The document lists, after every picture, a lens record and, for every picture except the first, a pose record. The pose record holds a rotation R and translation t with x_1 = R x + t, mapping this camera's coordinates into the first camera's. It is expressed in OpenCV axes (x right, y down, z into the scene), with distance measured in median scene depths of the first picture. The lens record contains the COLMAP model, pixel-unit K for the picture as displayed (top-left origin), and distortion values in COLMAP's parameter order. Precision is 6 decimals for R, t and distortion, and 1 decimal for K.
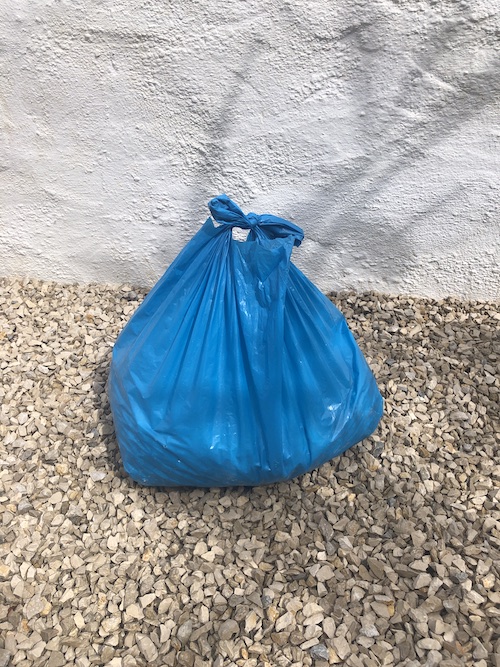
lens RADIAL K [[545.4, 0, 248.8], [0, 545.4, 332.7], [0, 0, 1]] dist [0.002184, 0.004652]
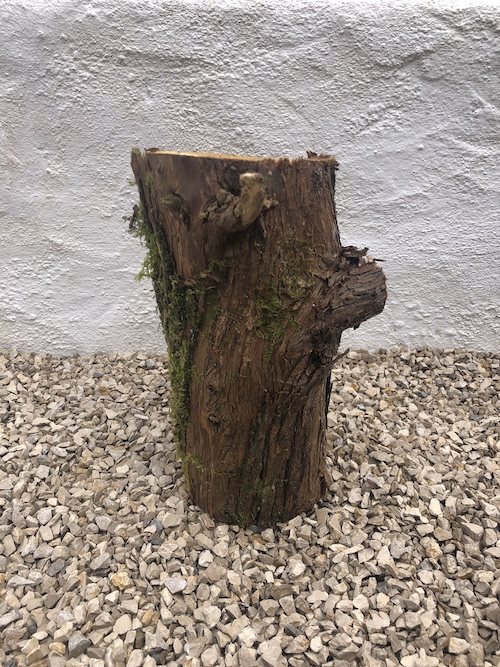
lens RADIAL K [[545.4, 0, 250.3], [0, 545.4, 336.0], [0, 0, 1]] dist [0.002184, 0.004652]
pose [[0.988613, -0.034935, 0.146371, -0.225310], [0.063369, 0.978880, -0.194369, 0.075770], [-0.136489, 0.201431, 0.969947, 0.200668]]
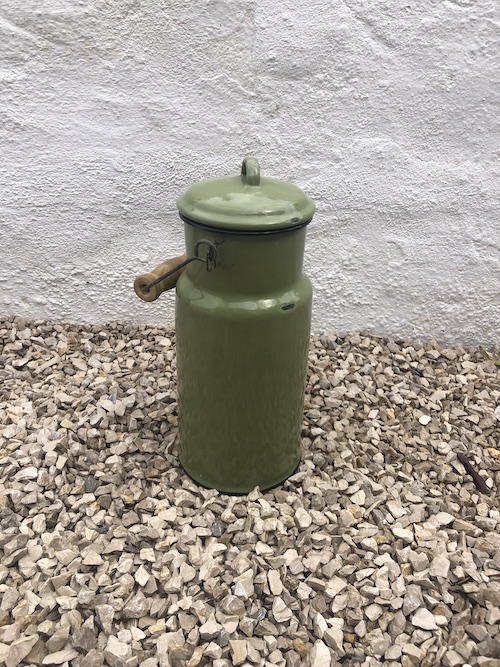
lens RADIAL K [[545.4, 0, 249.2], [0, 545.4, 328.7], [0, 0, 1]] dist [0.002184, 0.004652]
pose [[0.987828, -0.021401, 0.154070, 0.522761], [0.045614, 0.986800, -0.155386, 0.087580], [-0.148711, 0.160522, 0.975765, 0.260171]]
